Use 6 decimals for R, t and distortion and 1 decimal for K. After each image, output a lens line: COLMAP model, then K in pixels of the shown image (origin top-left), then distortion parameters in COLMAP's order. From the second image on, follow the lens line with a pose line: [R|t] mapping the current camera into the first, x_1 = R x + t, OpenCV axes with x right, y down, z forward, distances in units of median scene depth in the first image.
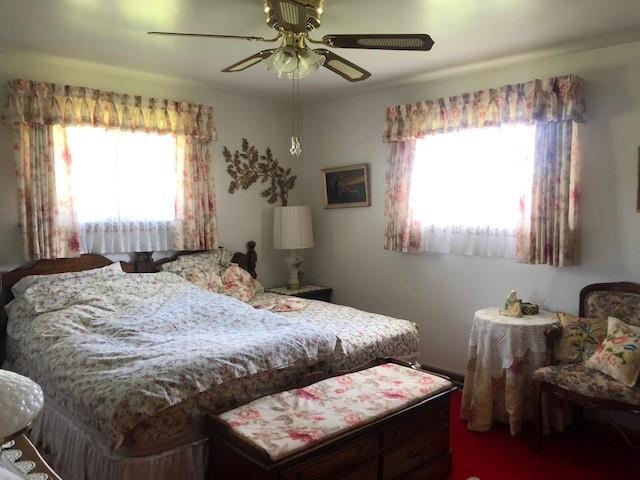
lens RADIAL K [[527.9, 0, 320.1], [0, 527.9, 240.4], [0, 0, 1]] dist [0.012603, 0.011807]
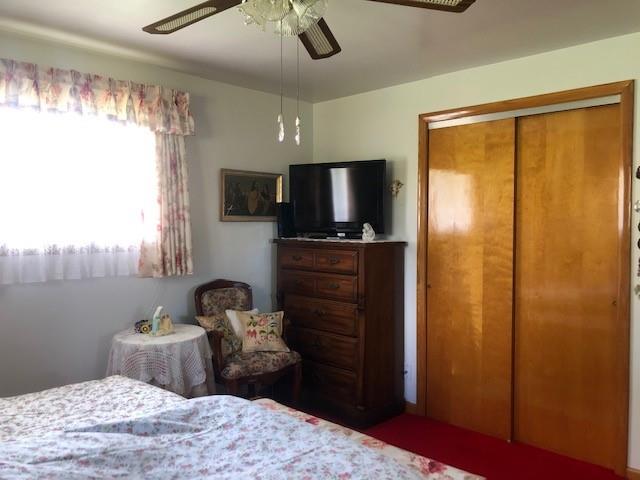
lens RADIAL K [[527.9, 0, 320.2], [0, 527.9, 242.2], [0, 0, 1]] dist [0.012603, 0.011807]
pose [[-0.040823, -0.047134, 0.998054, -0.585702], [0.069741, 0.996316, 0.049905, -0.047046], [-0.996729, 0.071643, -0.037386, 0.768314]]
